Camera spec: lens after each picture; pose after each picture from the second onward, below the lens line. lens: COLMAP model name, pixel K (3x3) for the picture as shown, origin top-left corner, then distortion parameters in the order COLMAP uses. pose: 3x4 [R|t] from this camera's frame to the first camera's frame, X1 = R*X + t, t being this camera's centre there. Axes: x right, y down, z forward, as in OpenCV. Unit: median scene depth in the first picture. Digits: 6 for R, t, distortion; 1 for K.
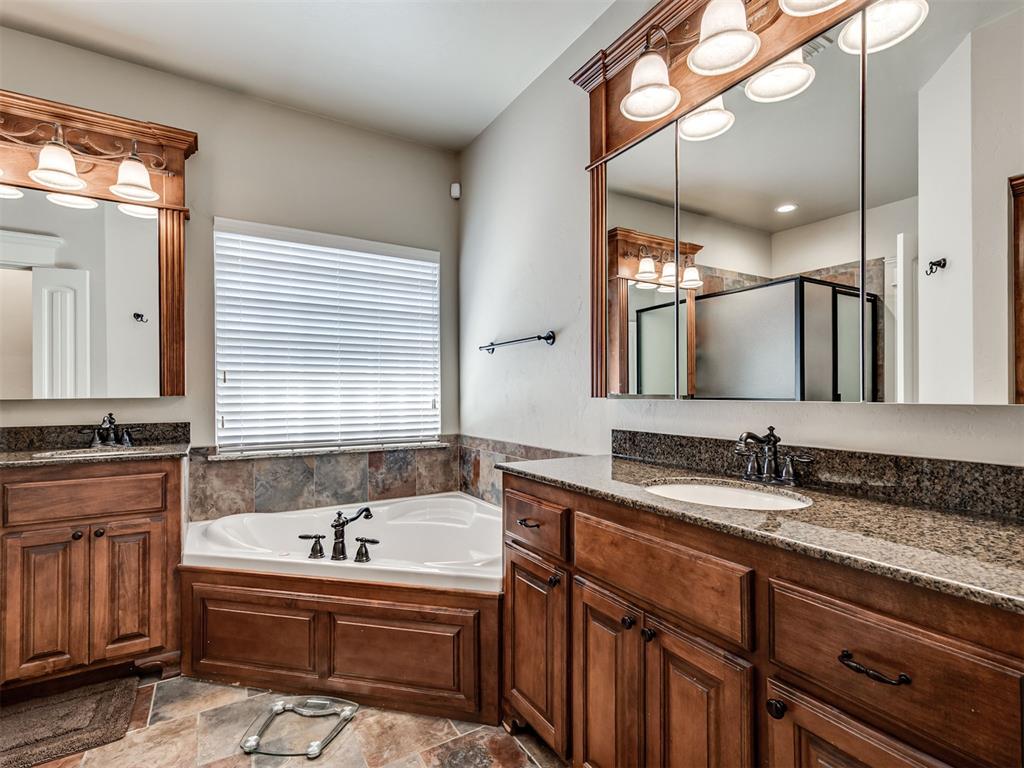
lens RADIAL K [[516.9, 0, 531.6], [0, 516.9, 392.4], [0, 0, 1]] dist [0.011295, 0.000615]
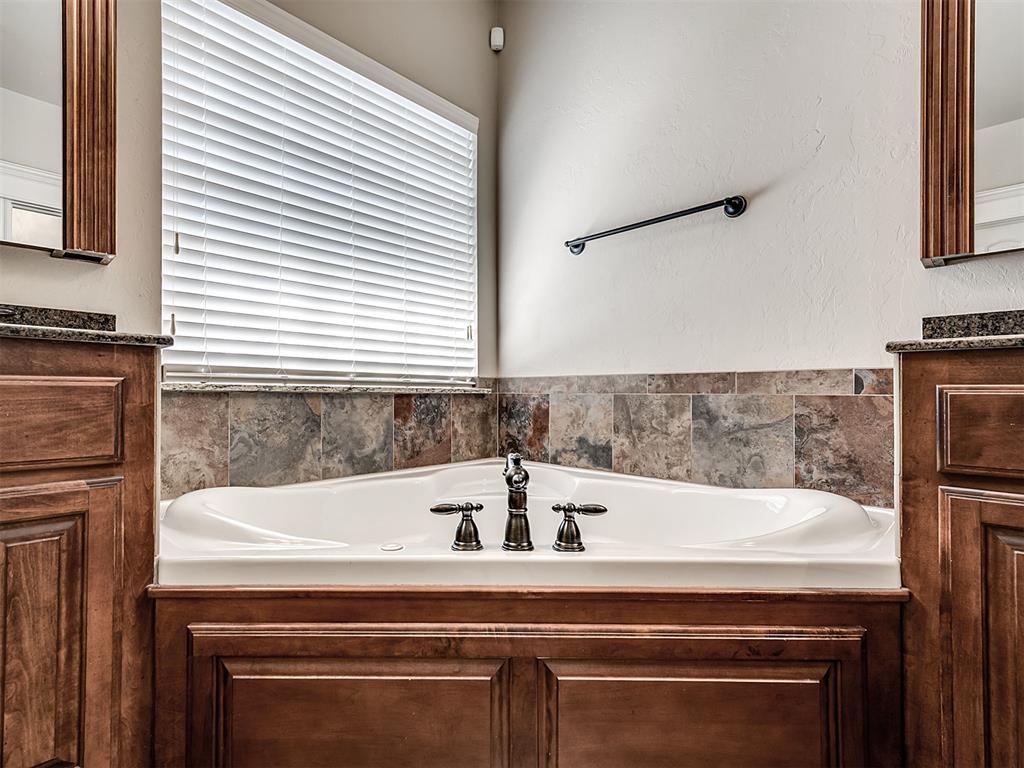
lens RADIAL K [[506.9, 0, 491.2], [0, 506.9, 387.6], [0, 0, 1]] dist [0.002321, 0.006424]
pose [[0.973980, 0.007423, 0.226511, -0.439789], [-0.004670, 0.999909, -0.012690, 0.147379], [-0.226585, 0.011302, 0.973926, 0.451600]]
